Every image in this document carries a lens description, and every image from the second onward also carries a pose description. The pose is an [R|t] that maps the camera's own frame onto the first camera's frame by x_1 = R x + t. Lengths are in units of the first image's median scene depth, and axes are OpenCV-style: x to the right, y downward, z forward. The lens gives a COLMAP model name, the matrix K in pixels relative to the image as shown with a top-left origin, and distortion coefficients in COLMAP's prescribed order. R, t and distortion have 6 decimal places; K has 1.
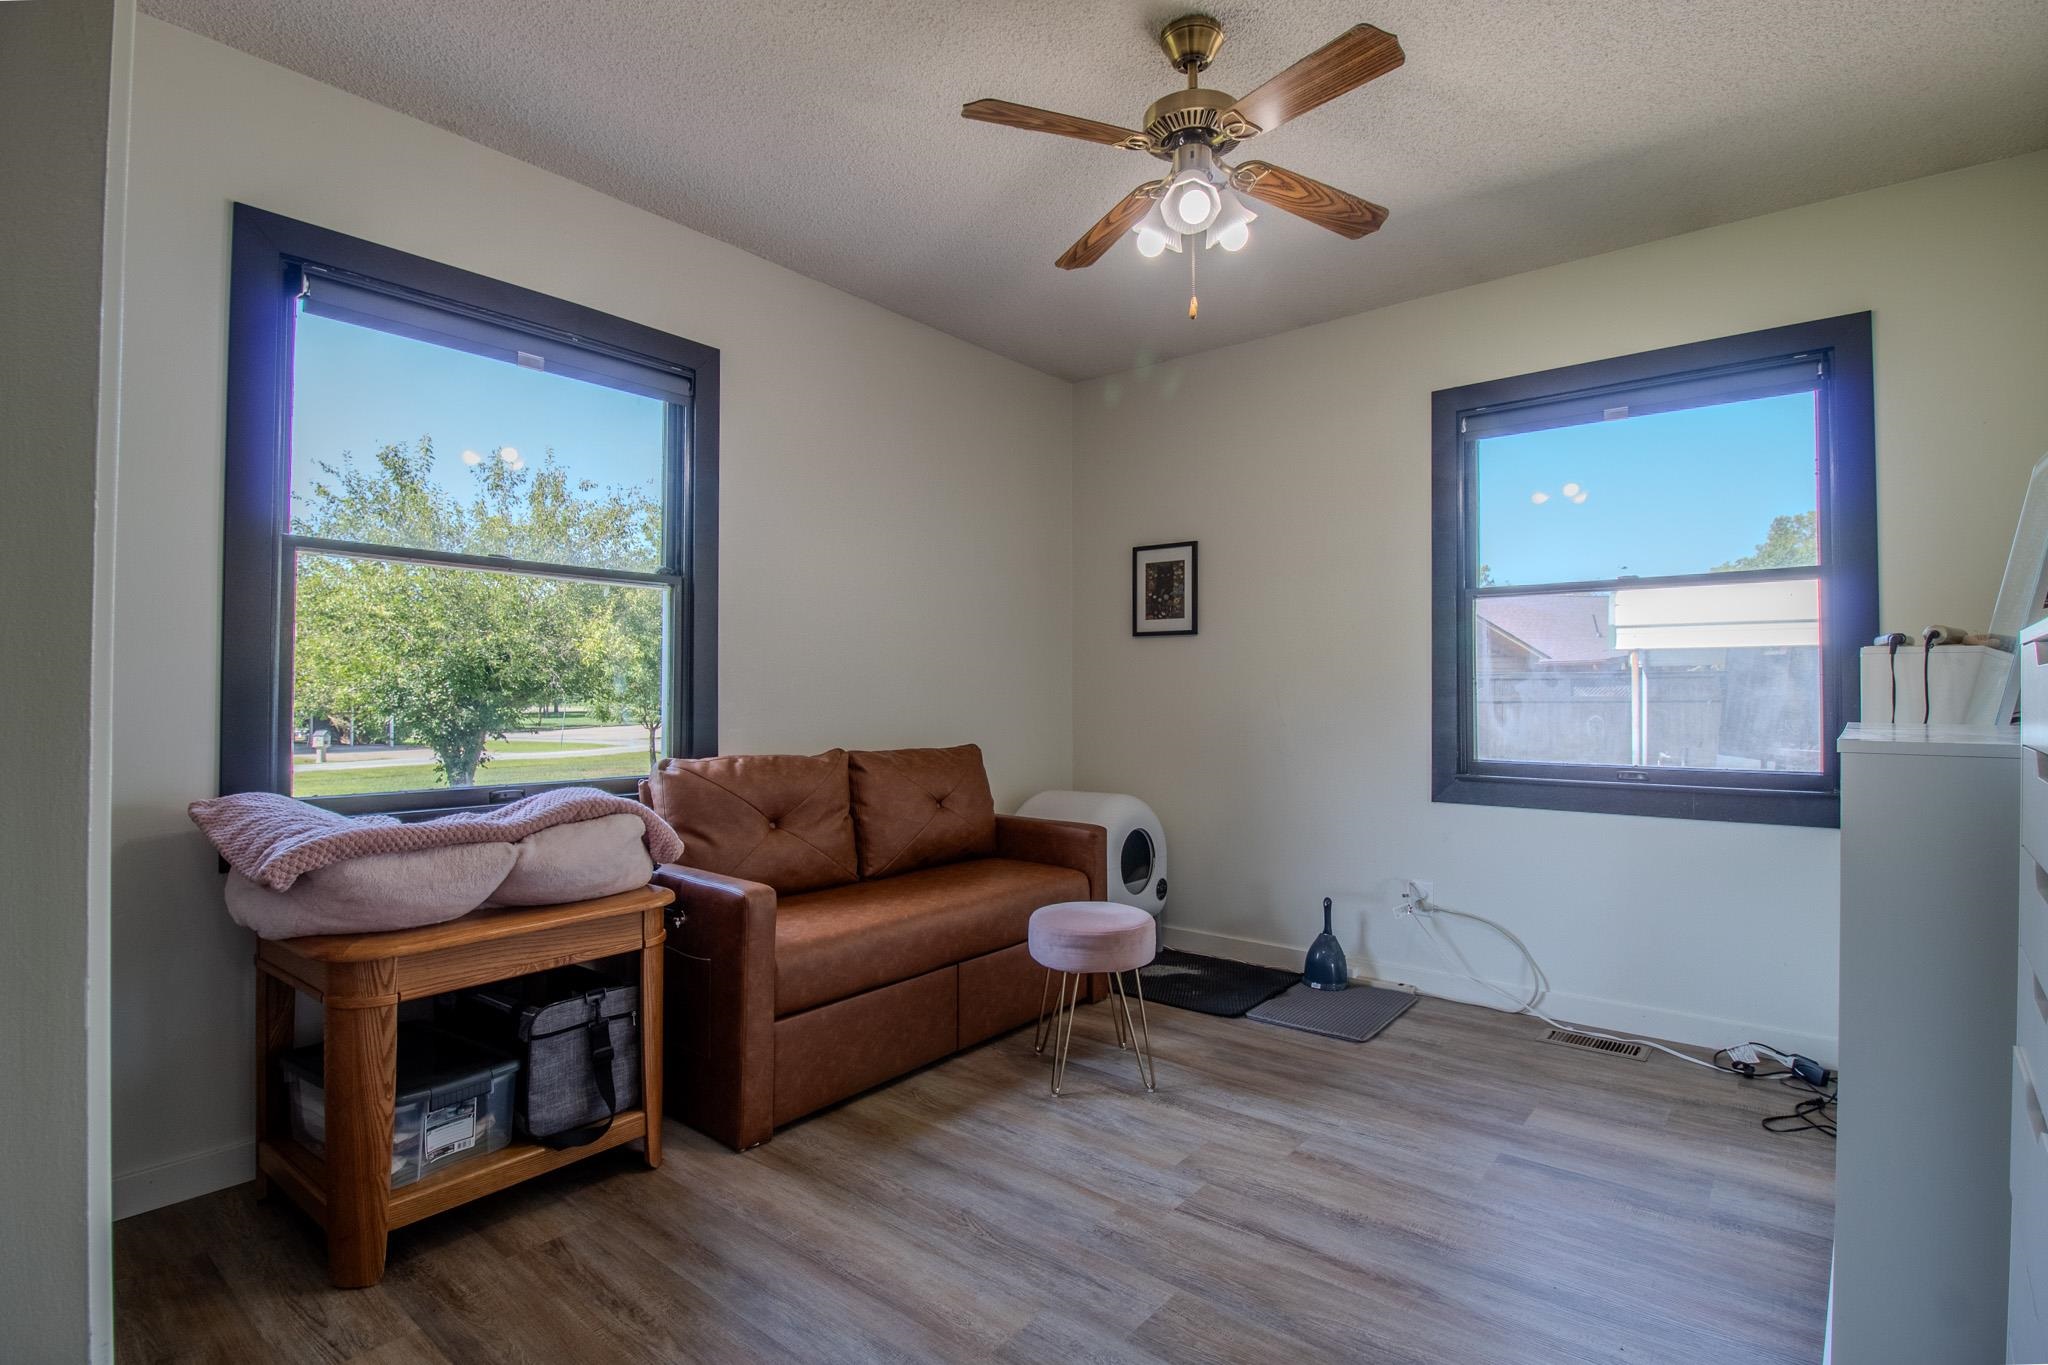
lens RADIAL K [[956.4, 0, 1040.3], [0, 956.4, 681.2], [0, 0, 1]] dist [-0.010851, -0.006214]
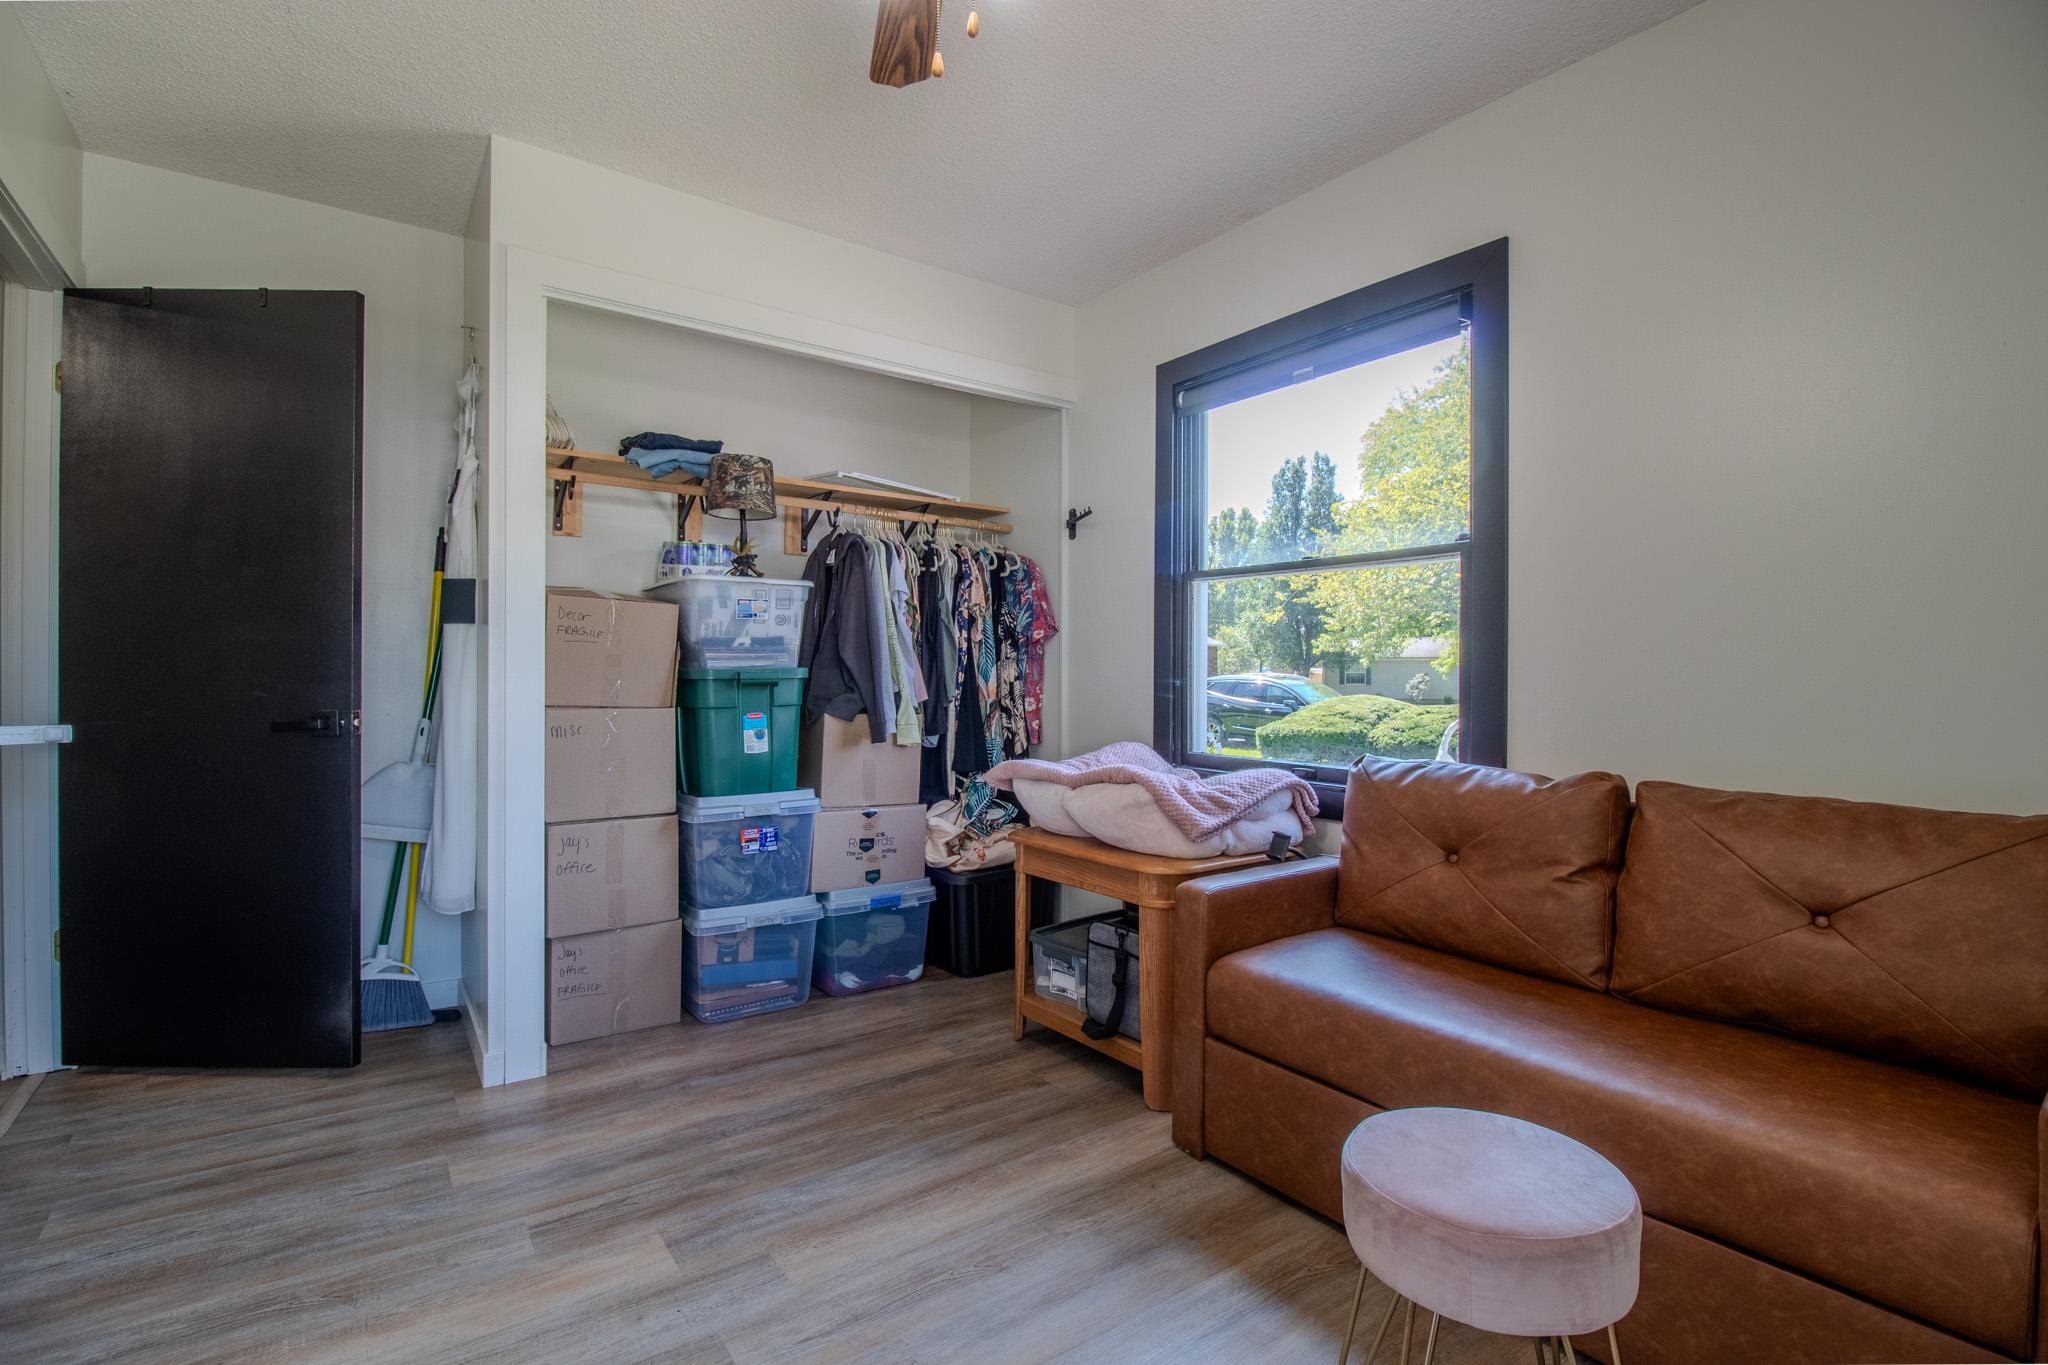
lens RADIAL K [[956.4, 0, 1040.6], [0, 956.4, 681.4], [0, 0, 1]] dist [-0.010851, -0.006214]
pose [[-0.244989, 0.003973, -0.969518, 0.777622], [0.008625, 0.999961, 0.001918, 0.010315], [0.969488, -0.007892, -0.245013, 1.270472]]
